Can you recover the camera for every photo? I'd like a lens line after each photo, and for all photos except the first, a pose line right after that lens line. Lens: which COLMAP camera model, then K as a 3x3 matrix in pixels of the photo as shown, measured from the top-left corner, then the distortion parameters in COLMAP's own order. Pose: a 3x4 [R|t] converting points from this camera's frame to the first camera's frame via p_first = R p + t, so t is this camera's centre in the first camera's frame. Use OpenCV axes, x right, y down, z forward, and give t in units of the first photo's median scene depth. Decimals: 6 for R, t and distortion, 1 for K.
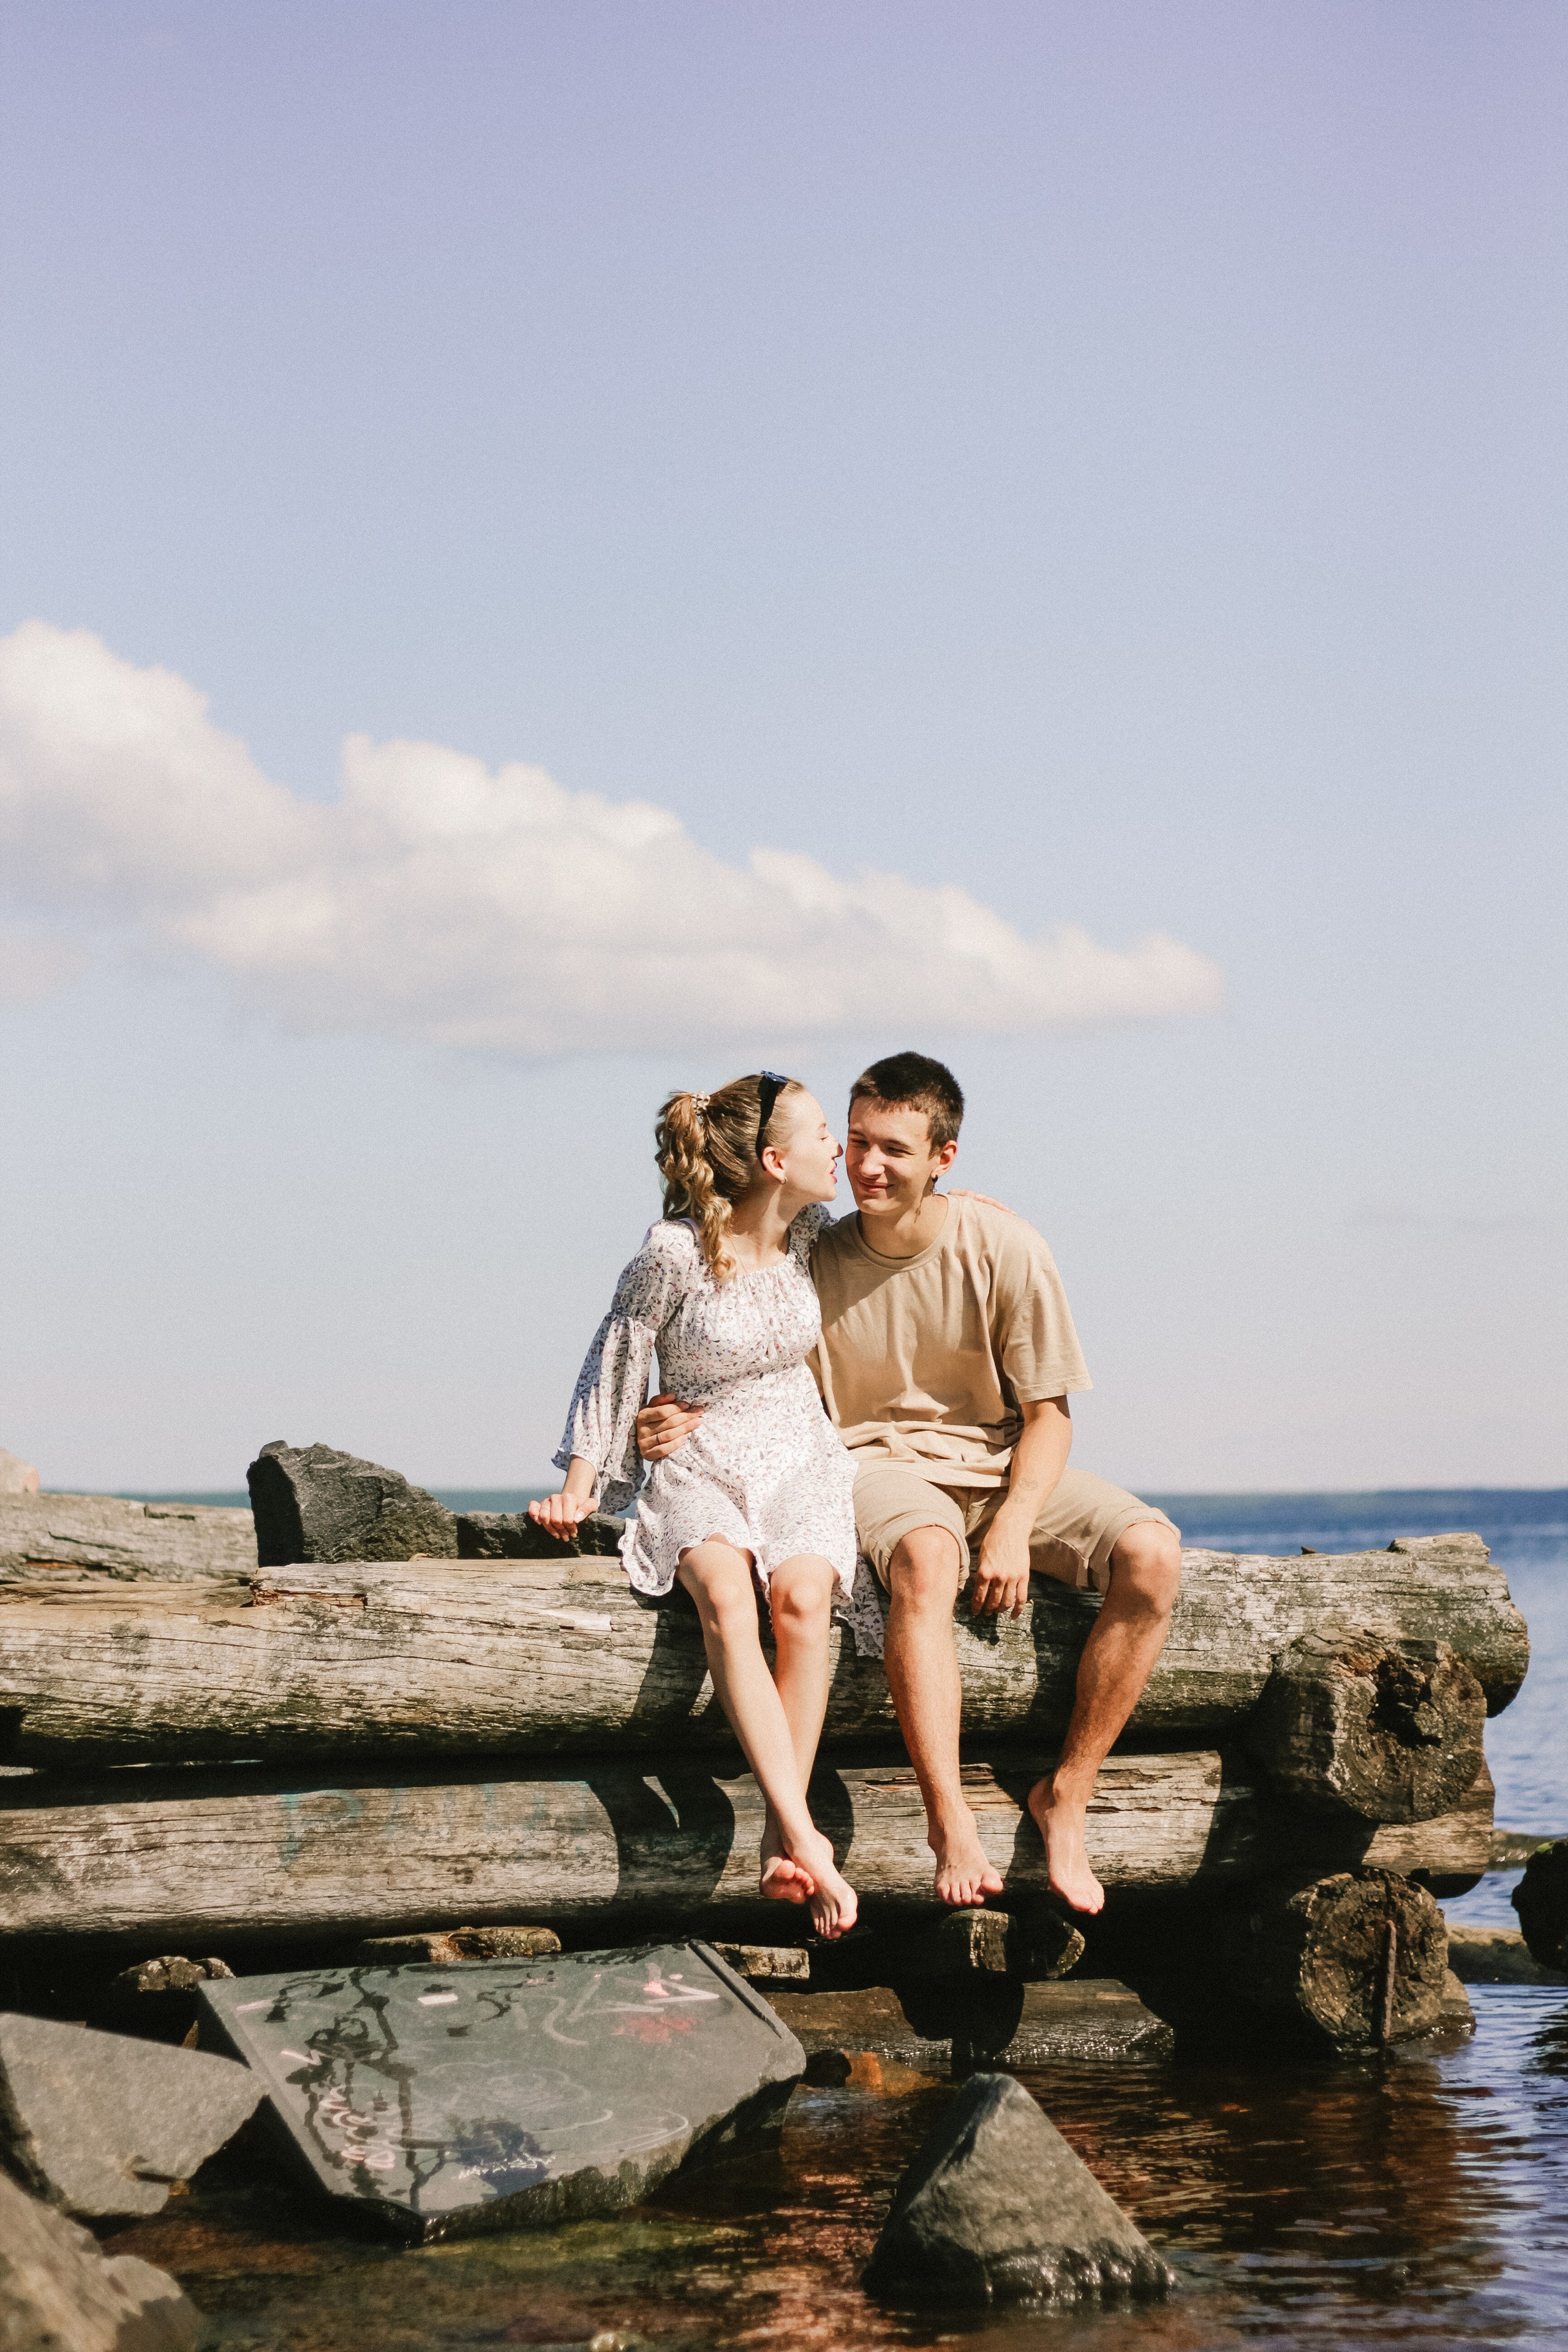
lens RADIAL K [[3864.7, 0, 783.9], [0, 3864.7, 1180.8], [0, 0, 1]] dist [-0.181447, 0.000000]
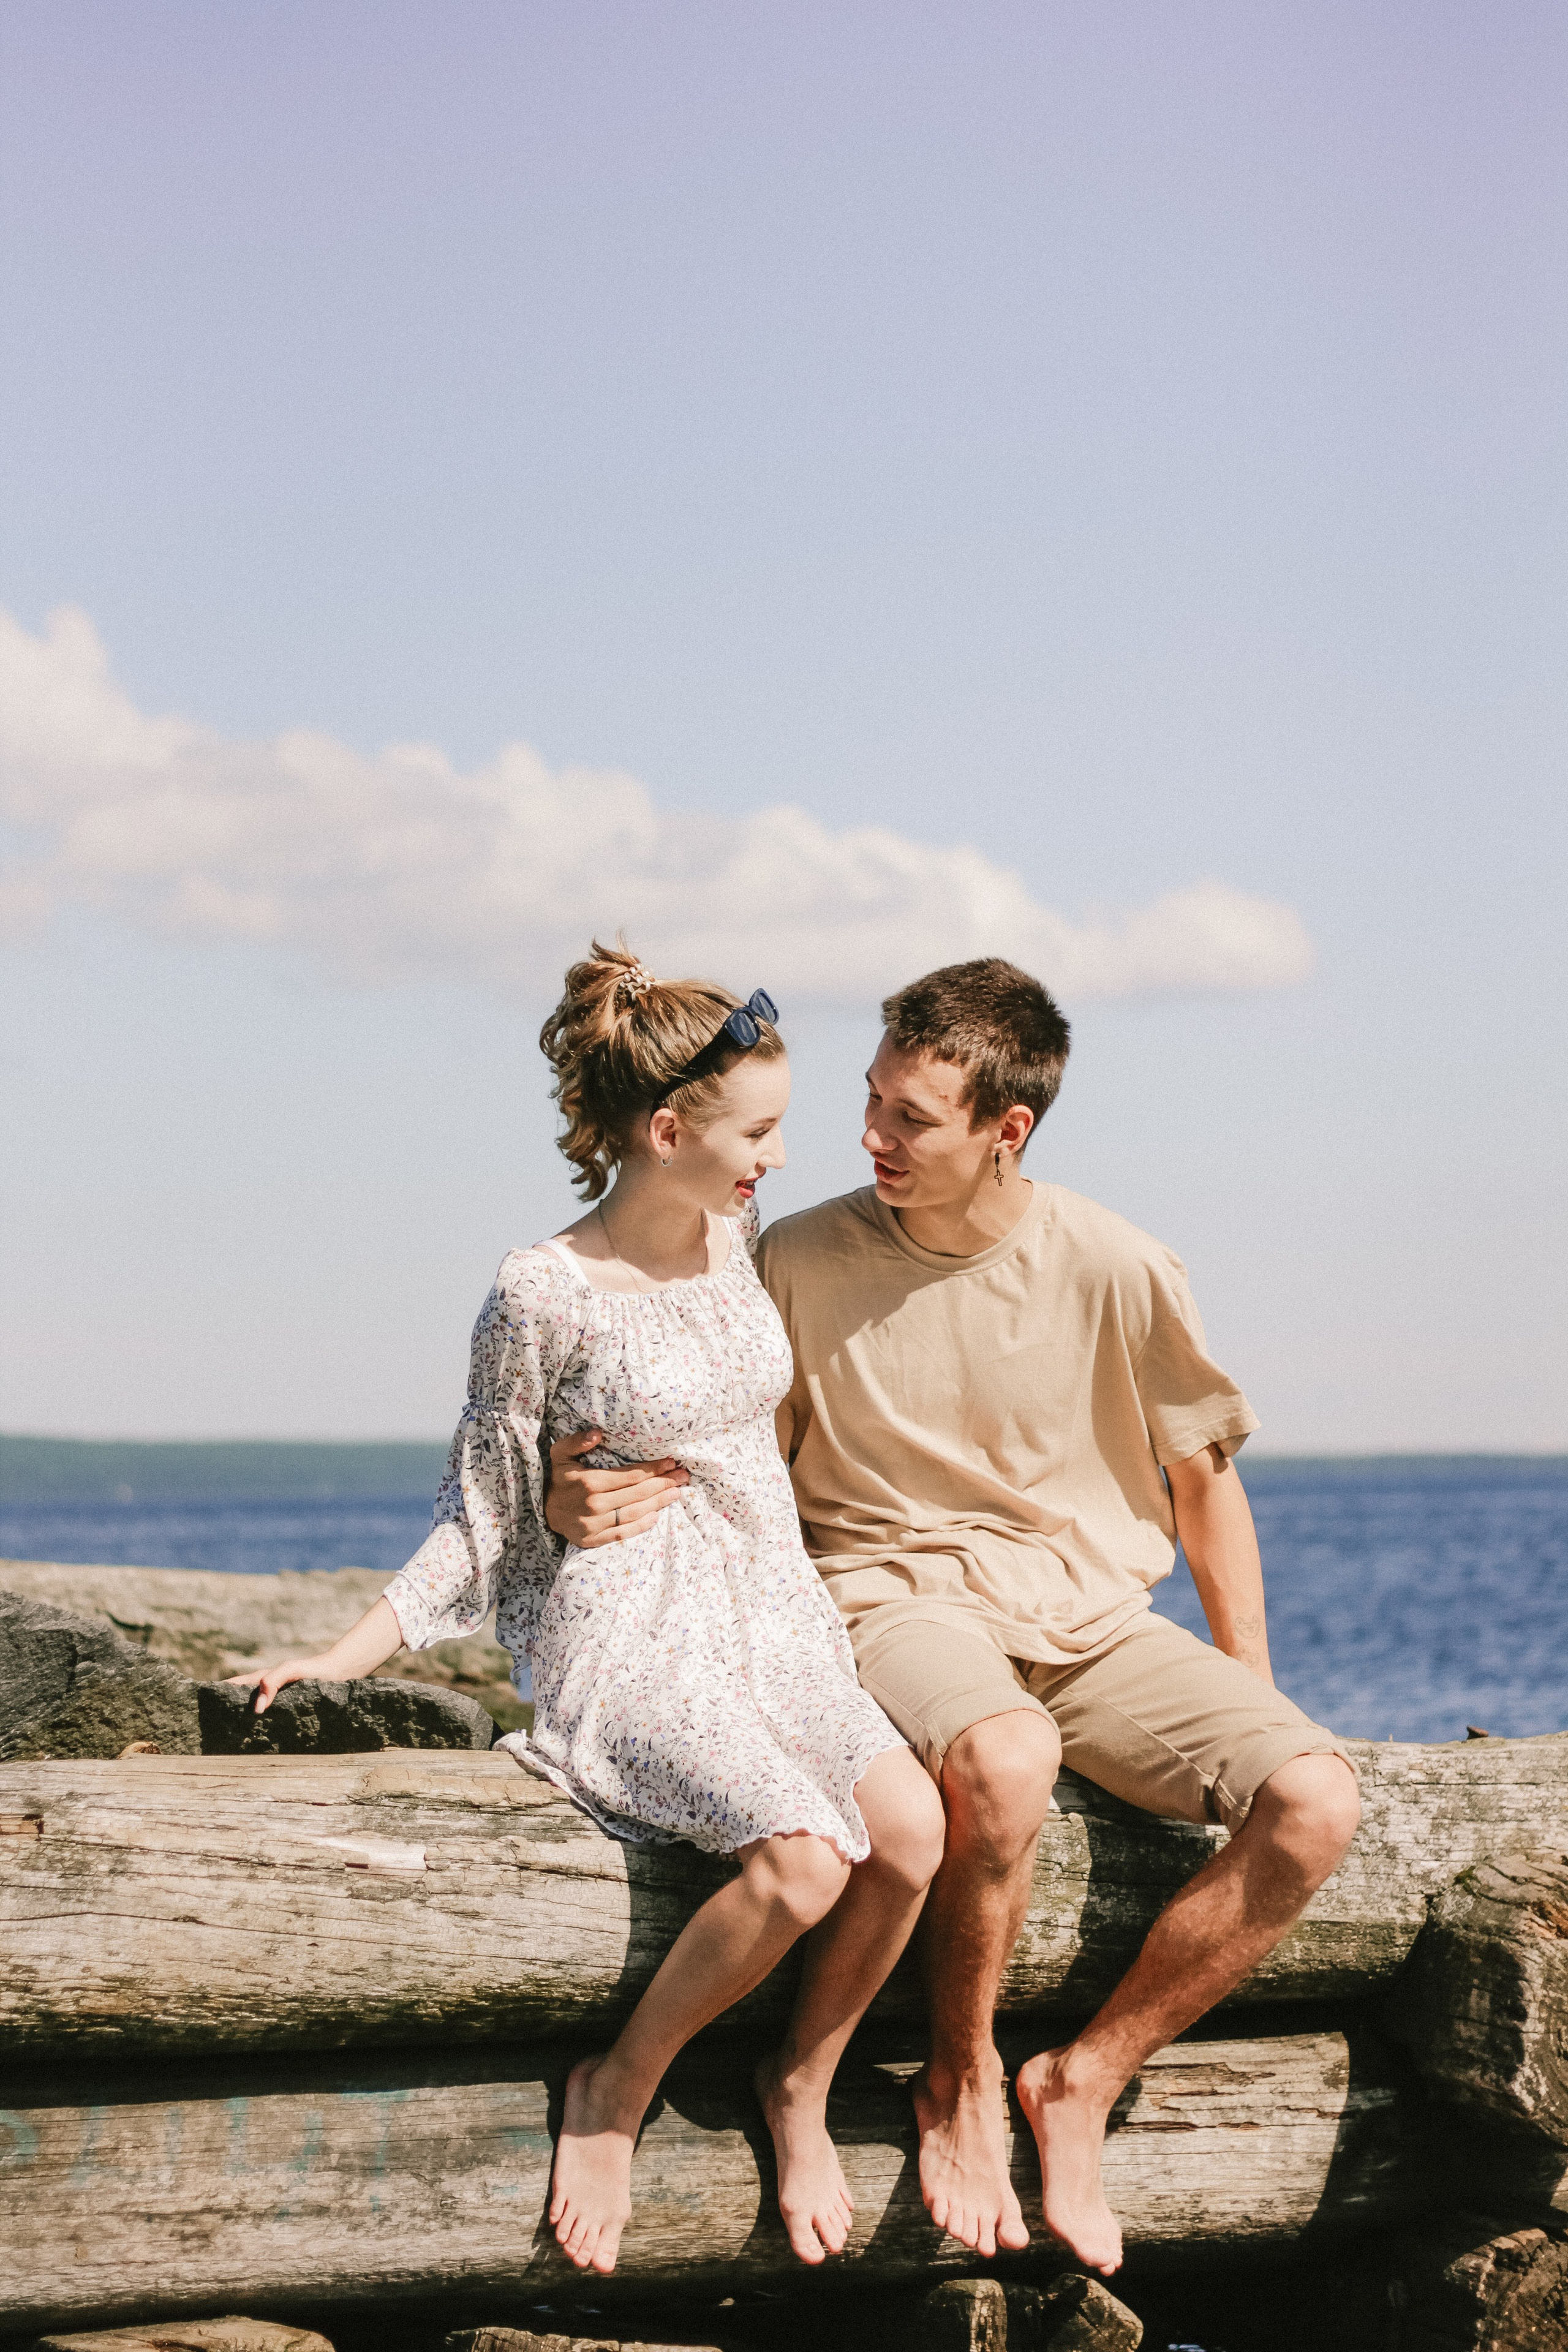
lens RADIAL K [[3864.7, 0, 784.7], [0, 3864.7, 1167.5], [0, 0, 1]] dist [-0.181447, 0.000000]
pose [[0.999930, 0.011766, -0.001091, 0.014840], [-0.011760, 0.999916, 0.005517, -0.005993], [0.001156, -0.005503, 0.999984, 0.346540]]
